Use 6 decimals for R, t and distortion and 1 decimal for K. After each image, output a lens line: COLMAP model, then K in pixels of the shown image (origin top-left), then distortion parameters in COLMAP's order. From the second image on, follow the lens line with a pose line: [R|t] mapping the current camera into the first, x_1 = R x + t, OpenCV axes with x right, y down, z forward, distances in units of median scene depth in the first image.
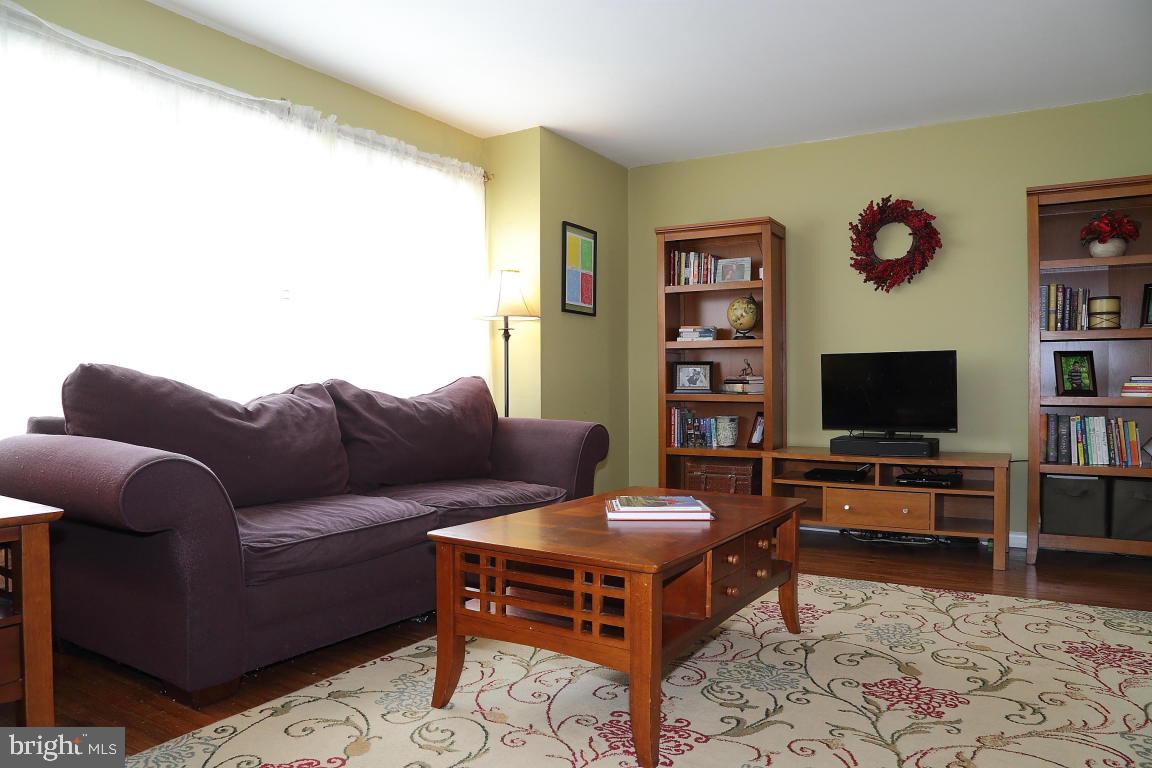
lens RADIAL K [[787.6, 0, 577.8], [0, 787.6, 385.3], [0, 0, 1]] dist [-0.086109, 0.028924]
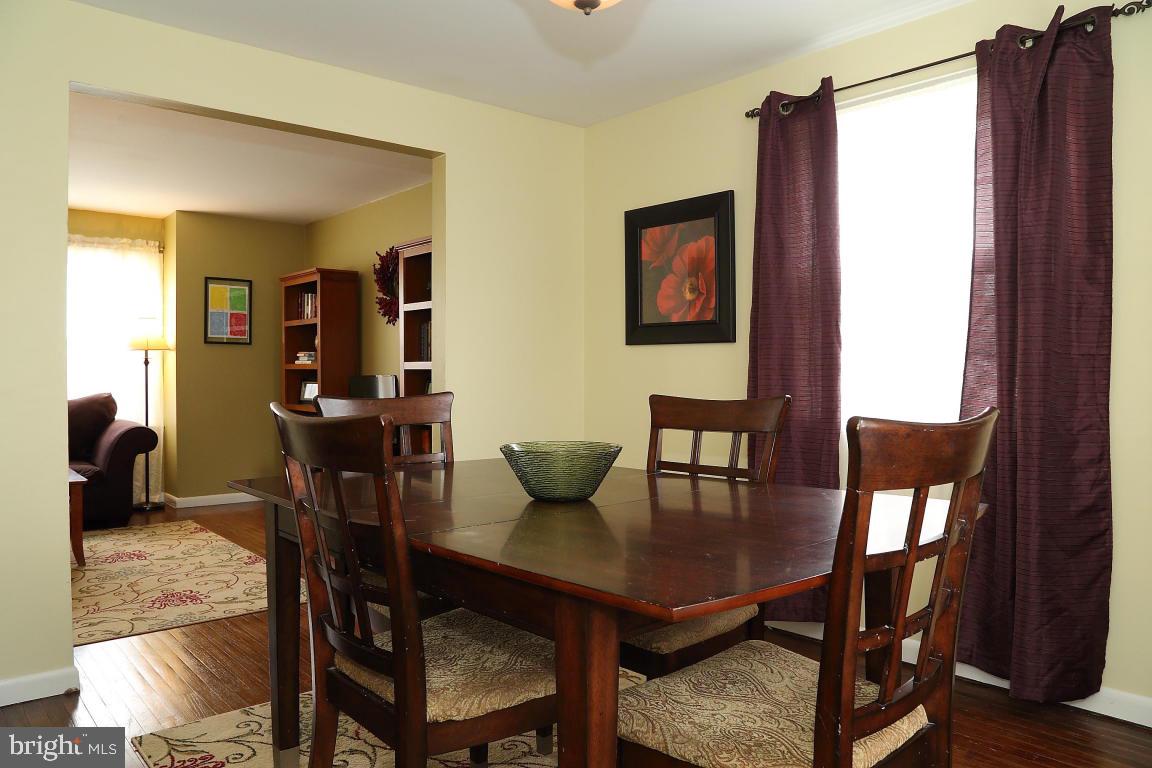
lens RADIAL K [[787.6, 0, 571.9], [0, 787.6, 385.1], [0, 0, 1]] dist [-0.086109, 0.028924]
pose [[0.957942, 0.007718, -0.286860, 1.050310], [-0.005934, 0.999957, 0.007086, -0.036929], [0.286902, -0.005086, 0.957946, -0.109958]]
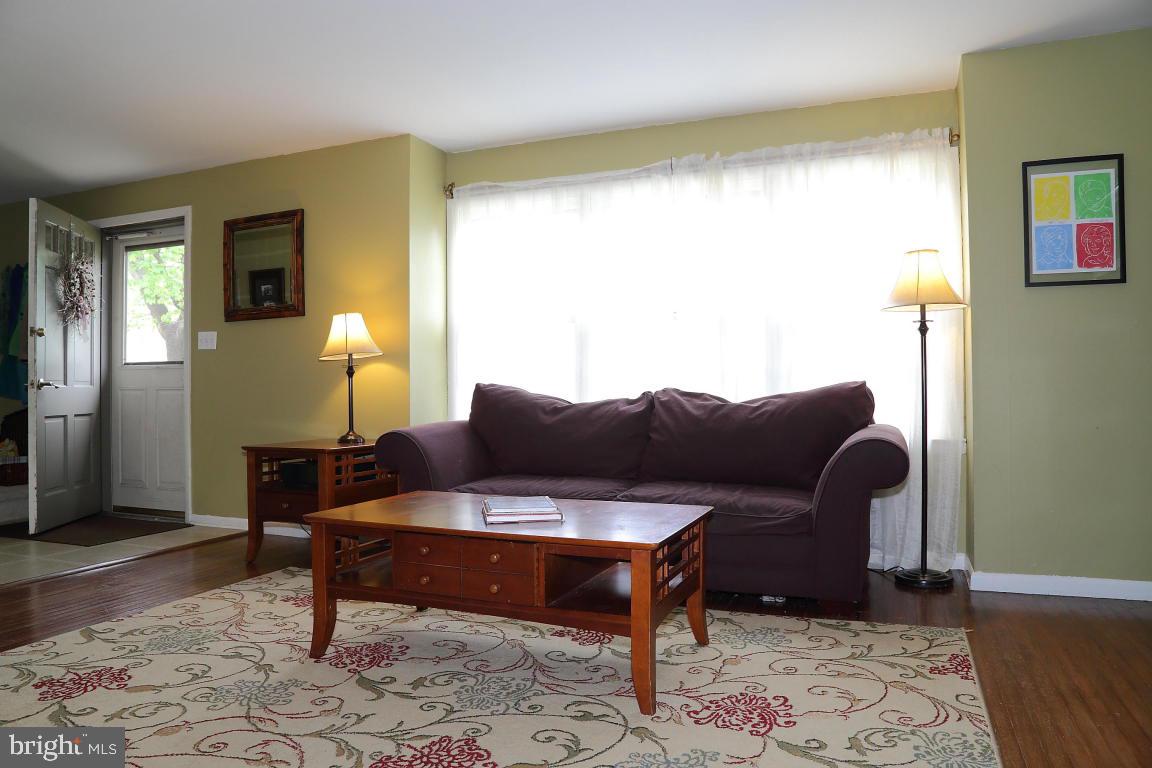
lens RADIAL K [[787.6, 0, 572.5], [0, 787.6, 384.0], [0, 0, 1]] dist [-0.086109, 0.028924]
pose [[0.158846, -0.007742, -0.987273, 0.655815], [0.005049, 0.999963, -0.007029, -0.001613], [0.987290, -0.003868, 0.158879, 0.511980]]
